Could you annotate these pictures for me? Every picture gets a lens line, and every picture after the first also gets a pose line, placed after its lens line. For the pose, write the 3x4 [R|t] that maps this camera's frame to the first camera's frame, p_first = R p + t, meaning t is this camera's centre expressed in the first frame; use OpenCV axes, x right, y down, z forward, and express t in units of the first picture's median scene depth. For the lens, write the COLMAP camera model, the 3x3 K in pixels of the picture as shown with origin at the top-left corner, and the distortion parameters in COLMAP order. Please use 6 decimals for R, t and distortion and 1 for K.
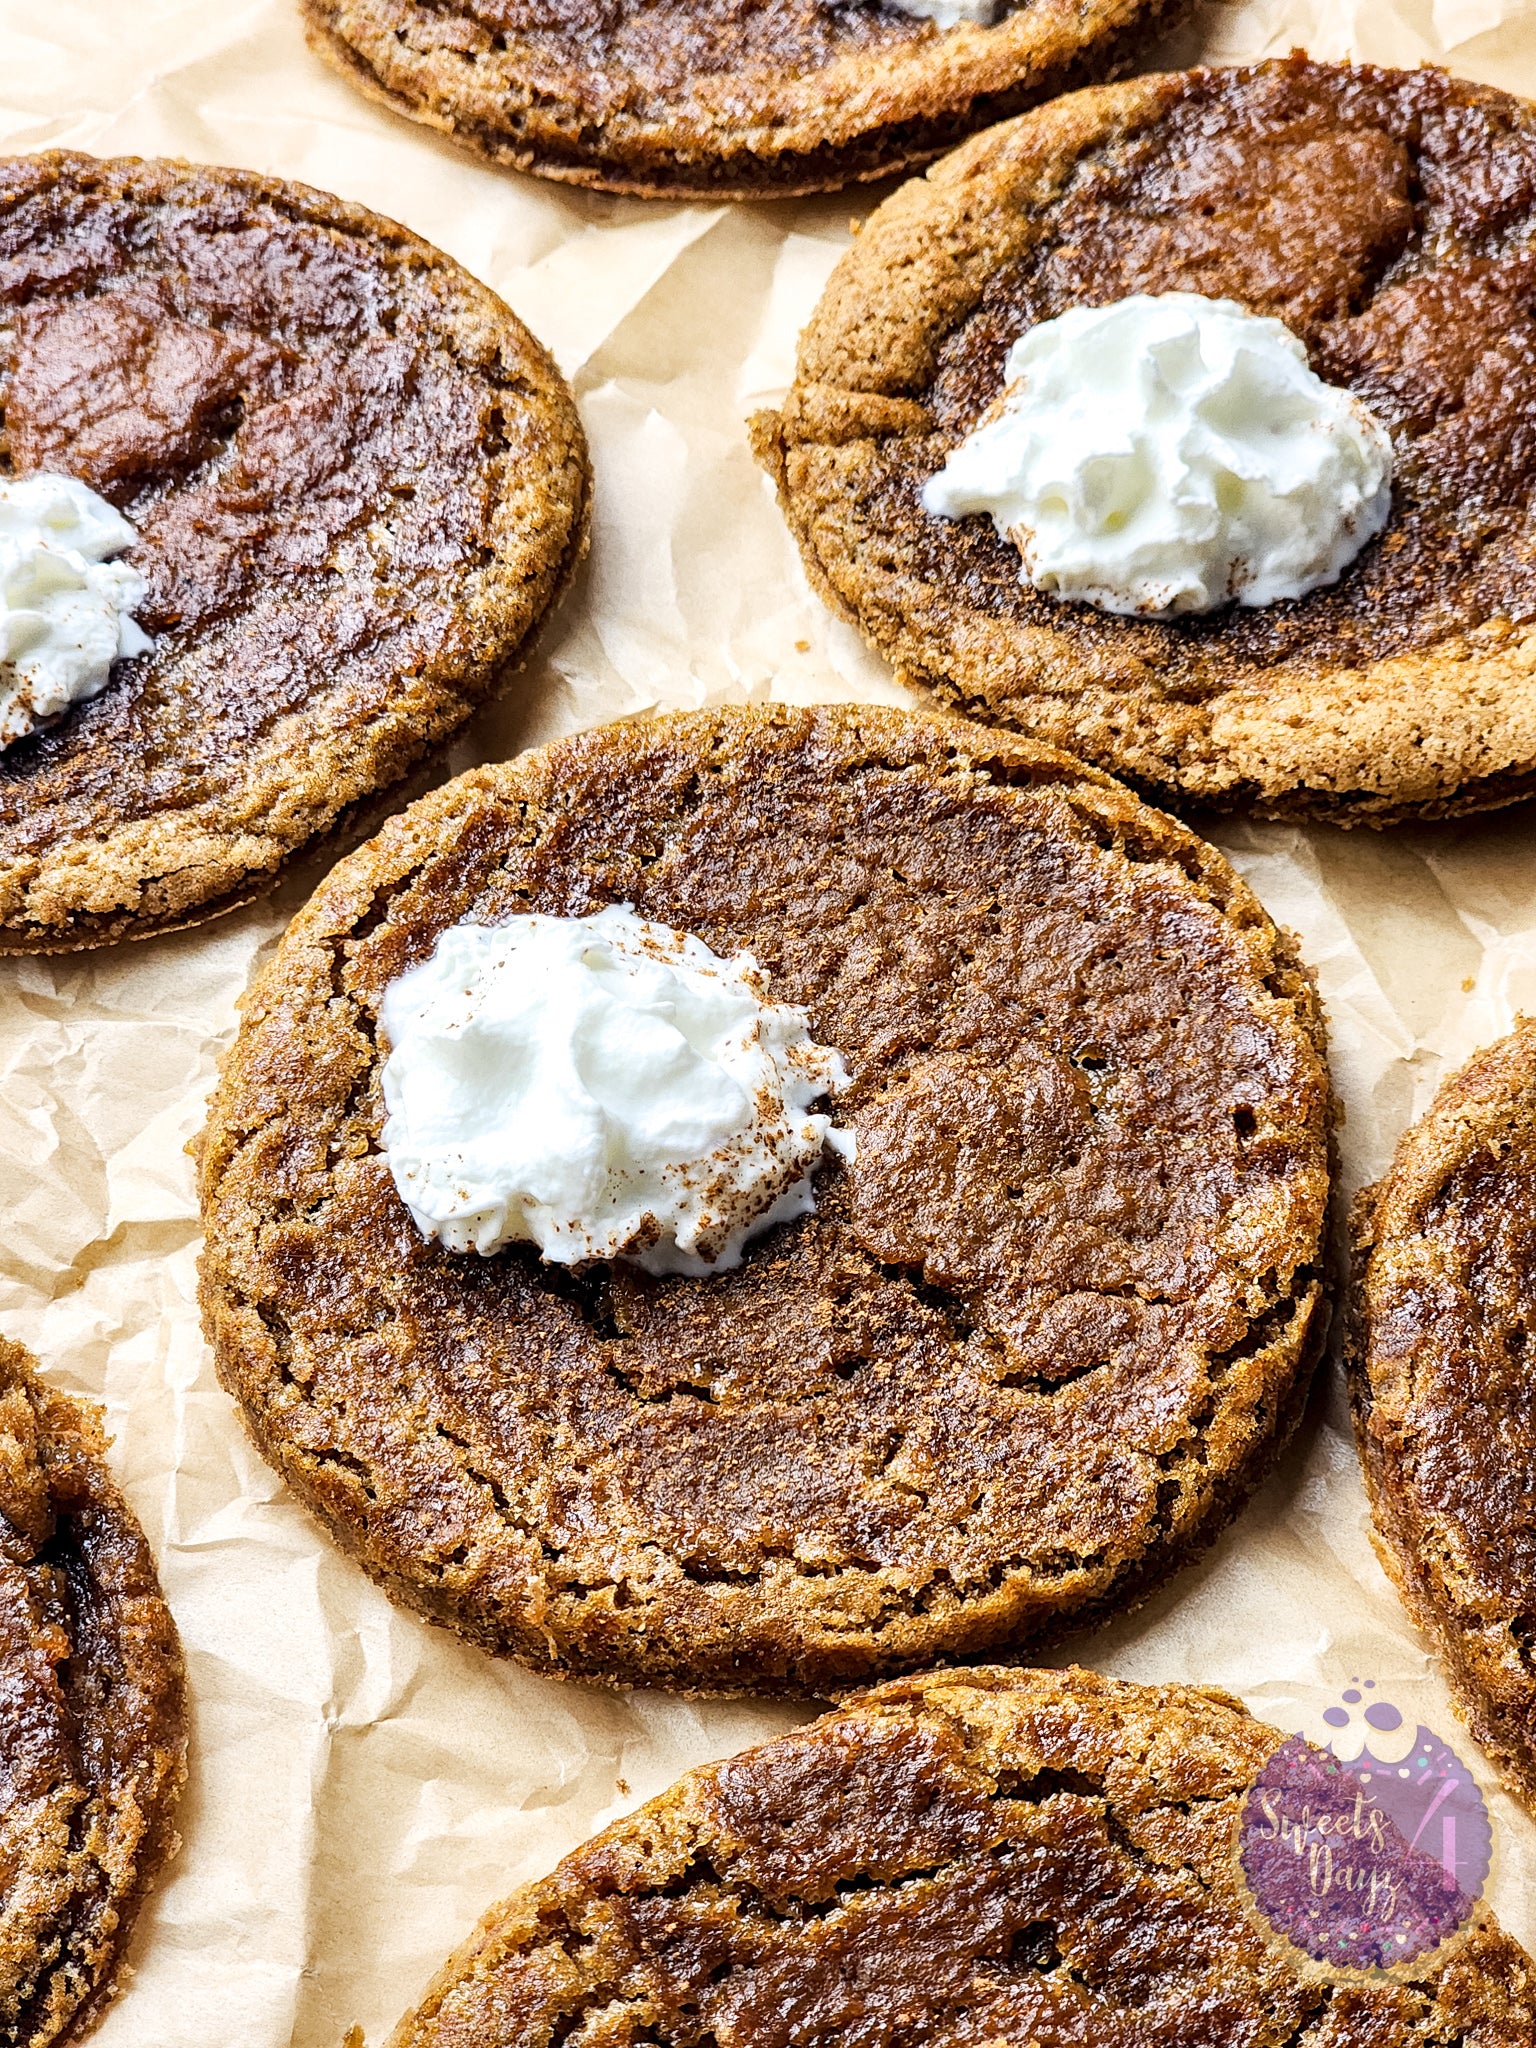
lens RADIAL K [[4175.9, 0, 768.0], [0, 4175.9, 1024.0], [0, 0, 1]] dist [0.018126, 1.205915]
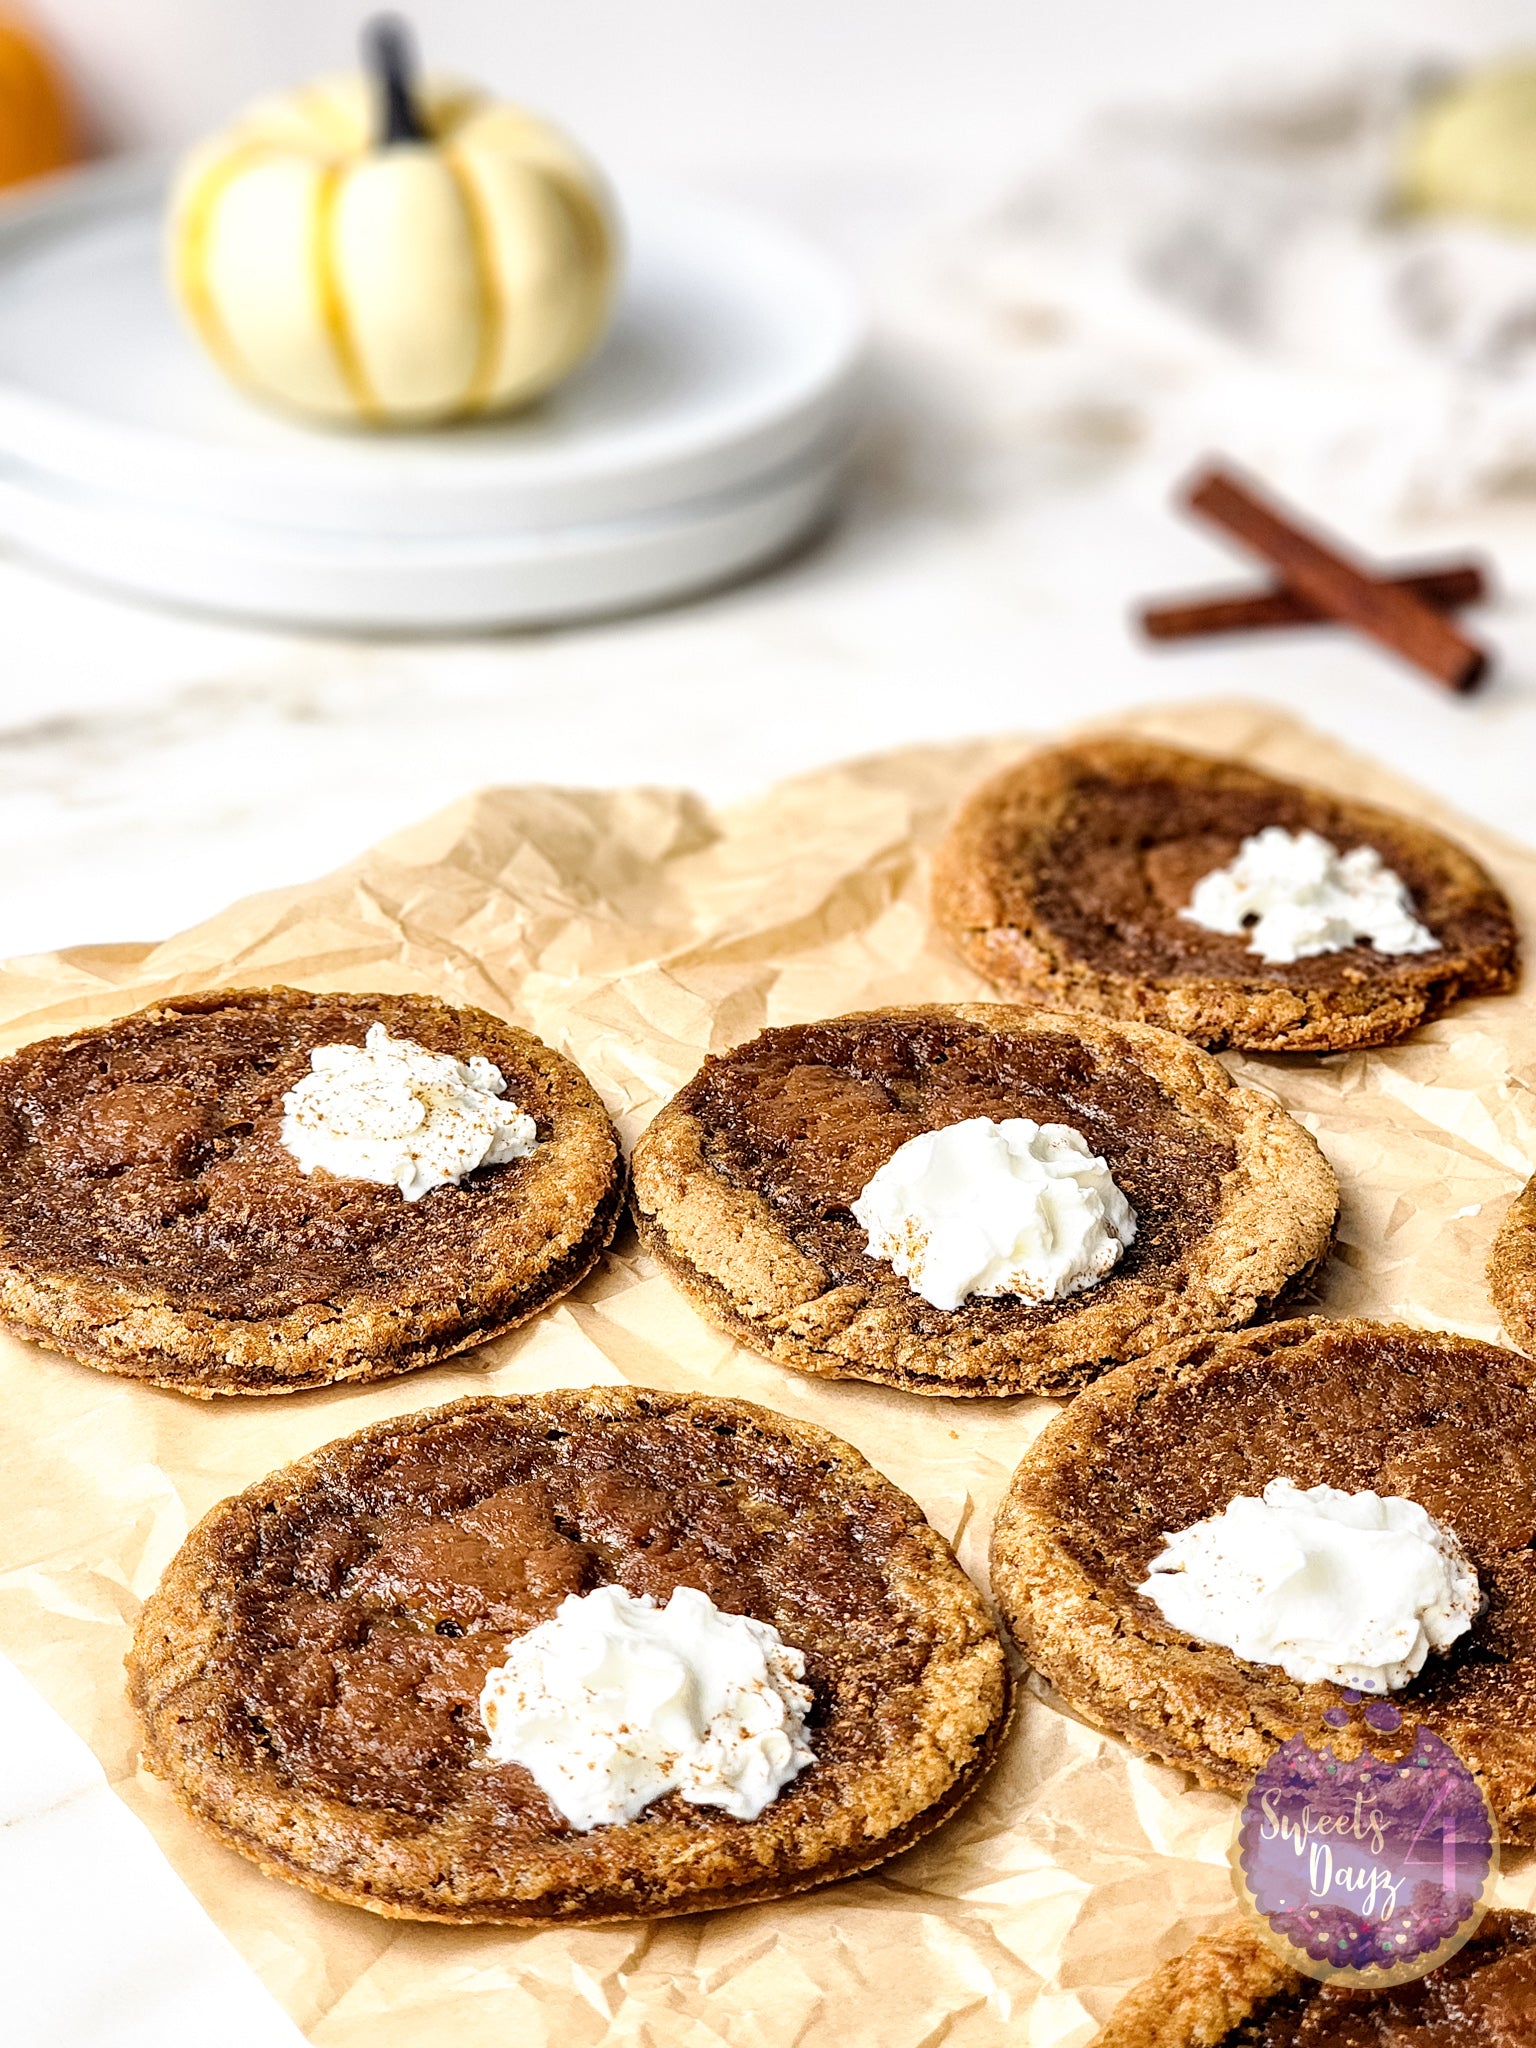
lens RADIAL K [[4175.9, 0, 768.0], [0, 4175.9, 1024.0], [0, 0, 1]] dist [0.018126, 1.205915]
pose [[0.500184, -0.359776, 0.787641, -1.095397], [0.669458, 0.737593, -0.088218, -0.115332], [-0.549220, 0.571417, 0.609787, 0.138676]]
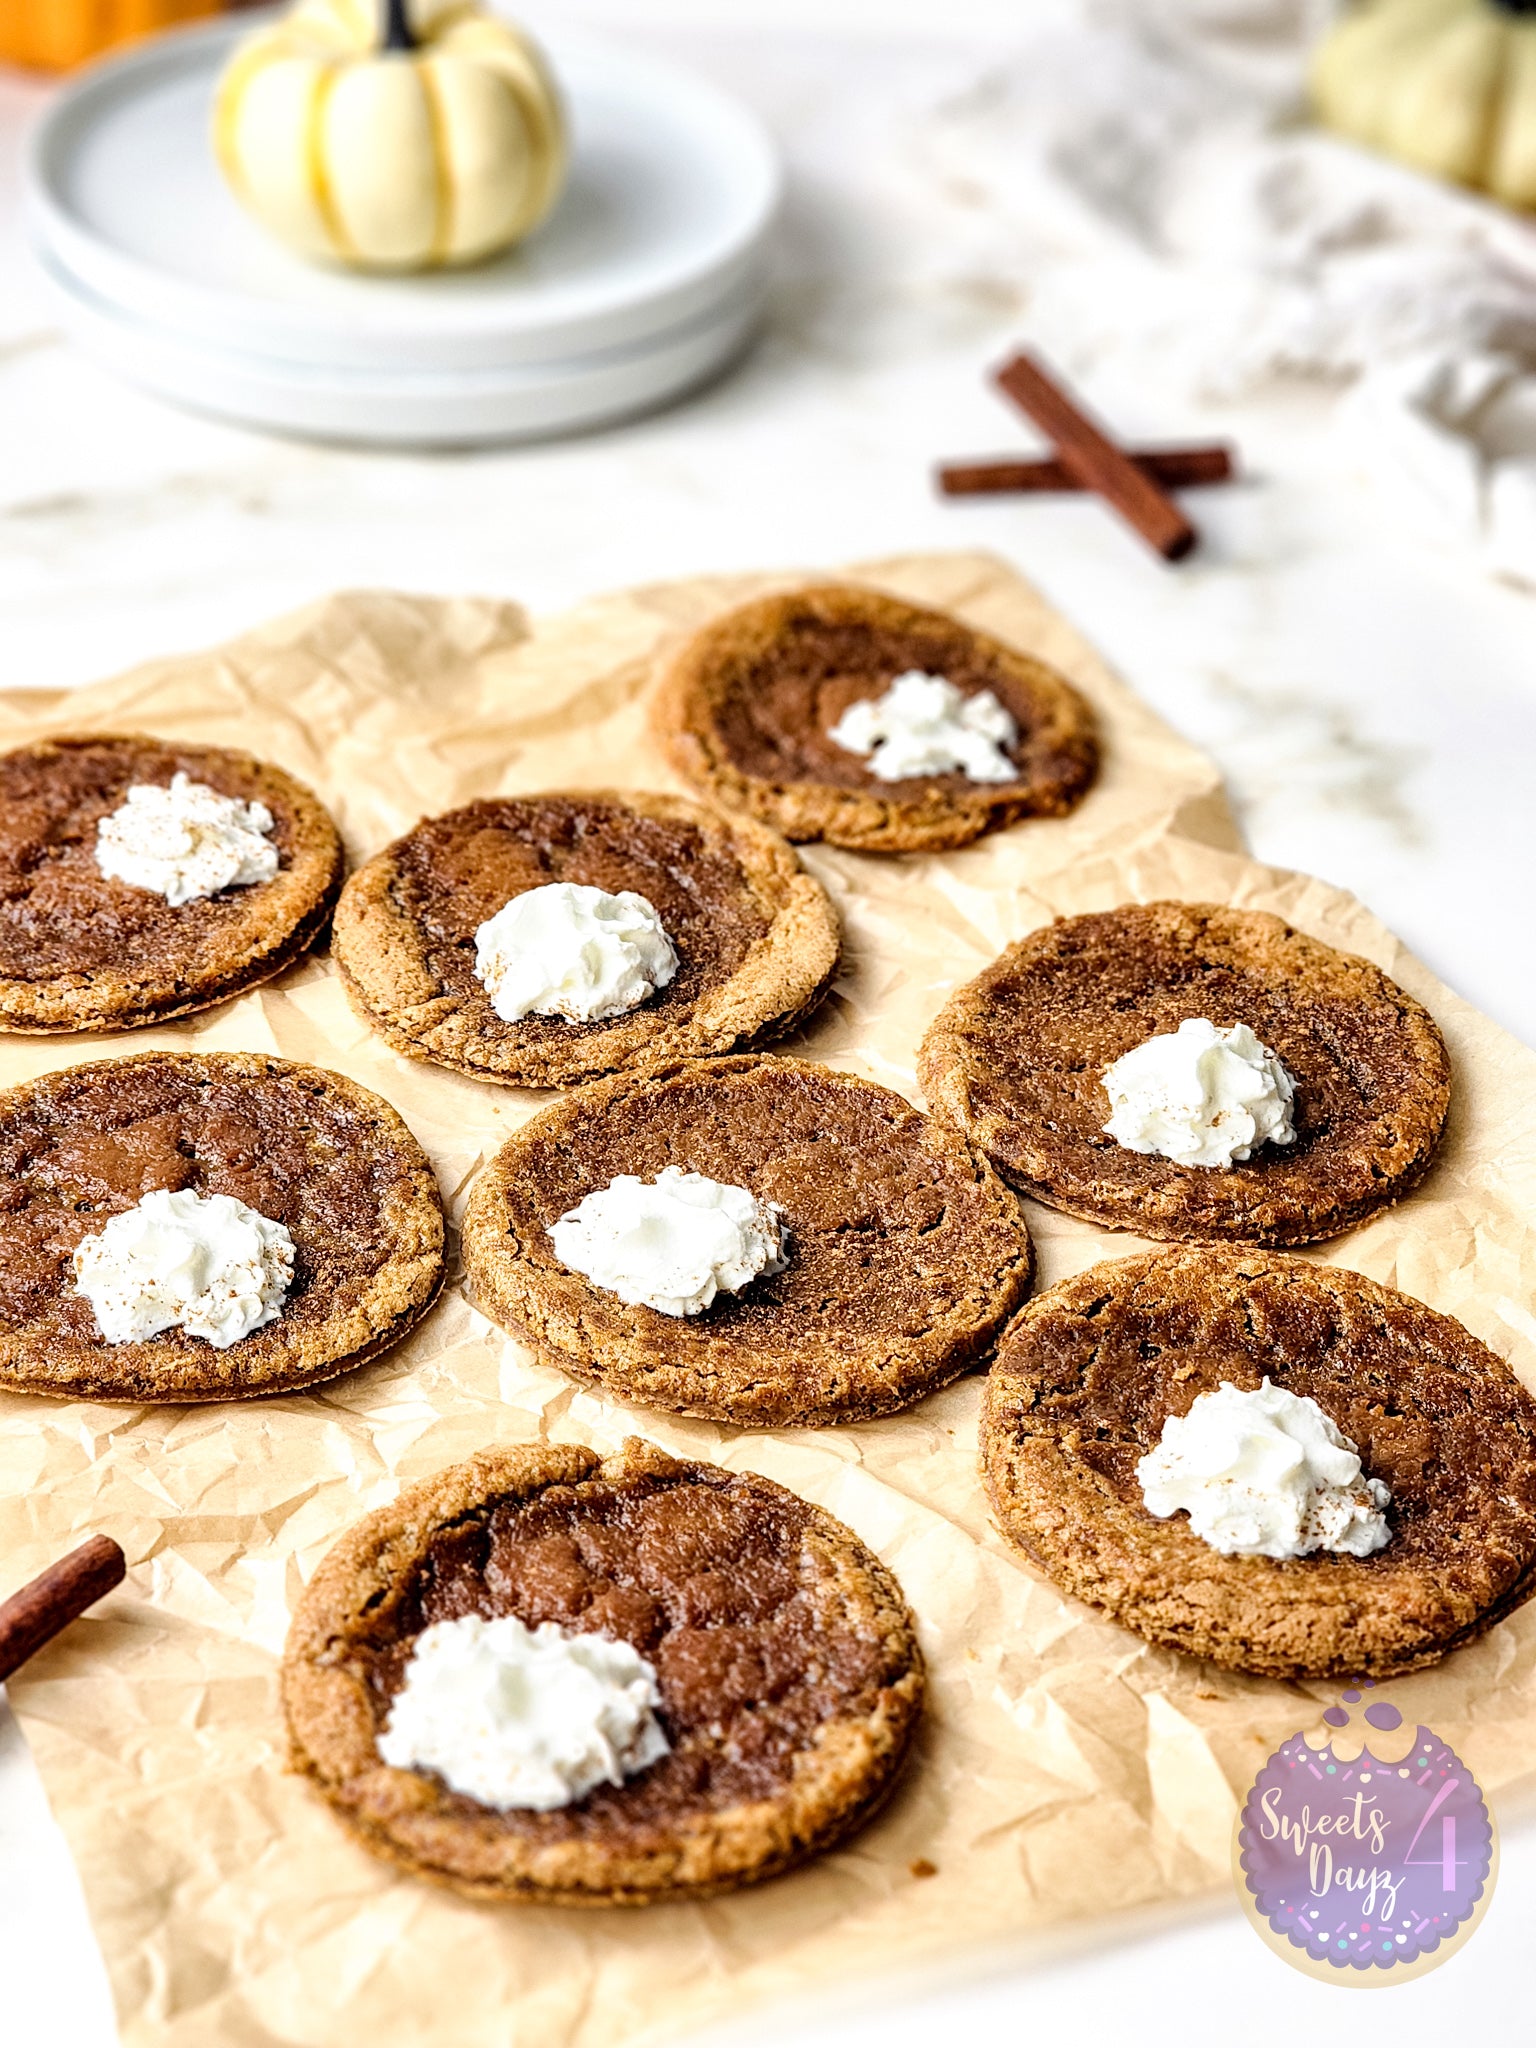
lens RADIAL K [[4308.2, 0, 768.0], [0, 4308.2, 1024.0], [0, 0, 1]] dist [-0.638430, 13.972649]
pose [[0.637023, -0.379215, 0.671117, -1.292912], [0.583024, 0.806564, -0.097656, 0.152196], [-0.504266, 0.453487, 0.734891, -0.567868]]
